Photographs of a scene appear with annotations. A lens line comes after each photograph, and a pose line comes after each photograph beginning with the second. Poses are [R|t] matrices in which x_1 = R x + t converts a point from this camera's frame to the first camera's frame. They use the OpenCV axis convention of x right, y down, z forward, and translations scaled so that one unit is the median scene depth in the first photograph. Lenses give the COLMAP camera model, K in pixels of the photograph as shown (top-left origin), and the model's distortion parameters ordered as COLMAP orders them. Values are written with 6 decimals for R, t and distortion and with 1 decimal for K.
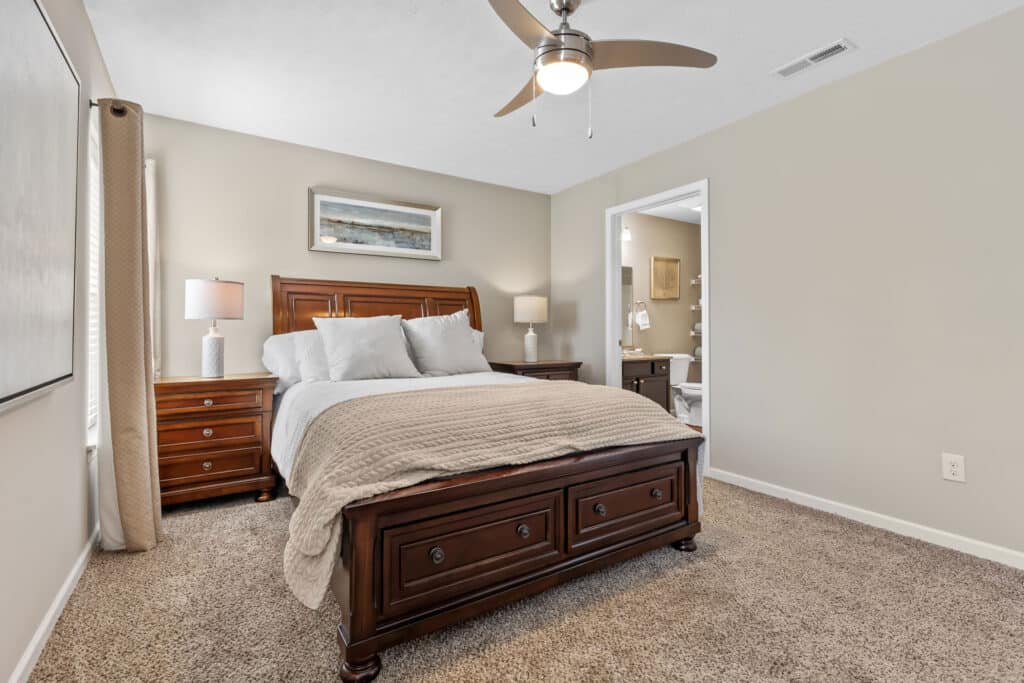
lens RADIAL K [[460.2, 0, 513.5], [0, 460.2, 333.3], [0, 0, 1]] dist [0.003934, -0.002134]
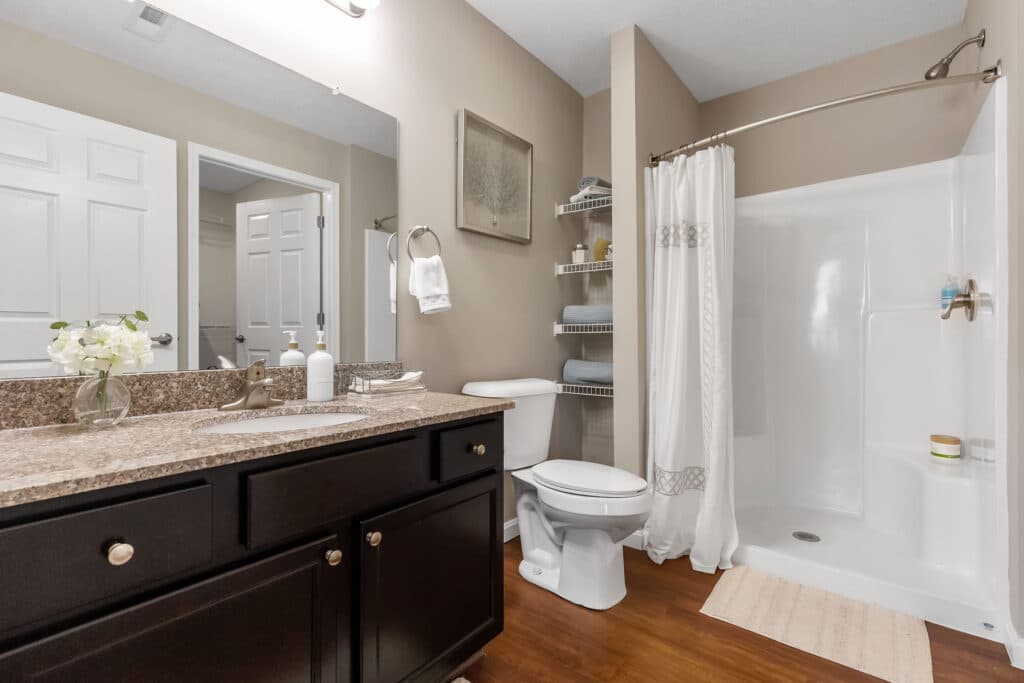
lens RADIAL K [[460.2, 0, 511.0], [0, 460.2, 338.0], [0, 0, 1]] dist [0.003934, -0.002134]
pose [[0.949803, 0.007284, 0.312763, 0.233827], [-0.007829, 0.999969, 0.000489, 0.009724], [-0.312750, -0.002913, 0.949831, 0.667098]]
